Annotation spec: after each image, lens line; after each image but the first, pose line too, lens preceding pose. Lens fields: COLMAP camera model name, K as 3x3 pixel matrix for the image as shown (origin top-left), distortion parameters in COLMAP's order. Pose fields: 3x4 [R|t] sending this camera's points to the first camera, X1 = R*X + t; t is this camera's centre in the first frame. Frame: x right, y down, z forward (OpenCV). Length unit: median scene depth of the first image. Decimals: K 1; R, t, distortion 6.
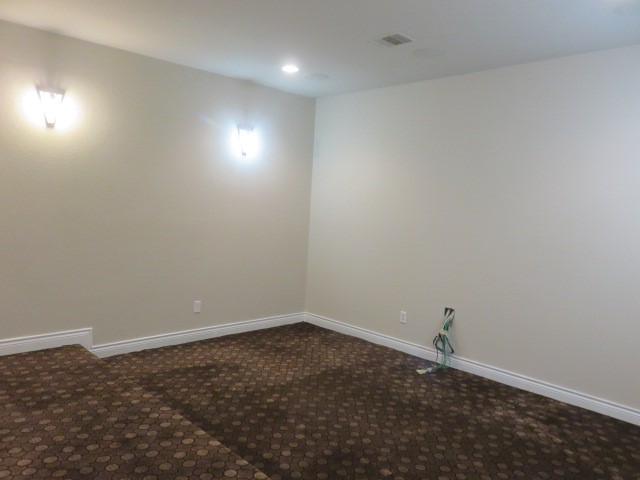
lens RADIAL K [[477.6, 0, 311.2], [0, 477.6, 239.5], [0, 0, 1]] dist [0.001007, 0.002154]
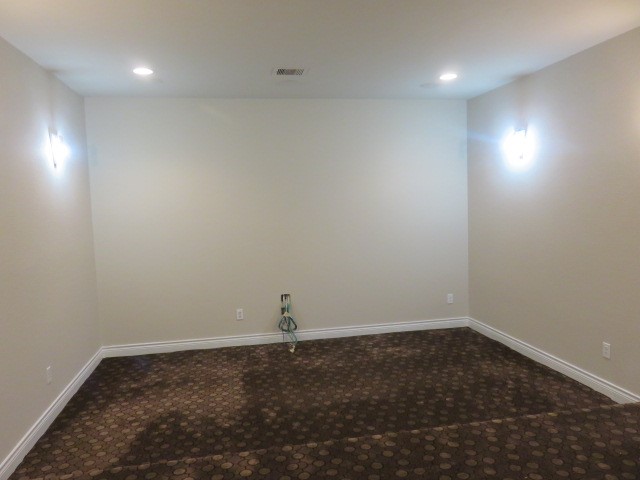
lens RADIAL K [[477.6, 0, 311.2], [0, 477.6, 239.5], [0, 0, 1]] dist [0.001007, 0.002154]
pose [[0.556628, -0.137597, 0.819288, -0.679493], [0.126573, 0.988721, 0.080058, -0.085785], [-0.821063, 0.059137, 0.567766, 0.270769]]
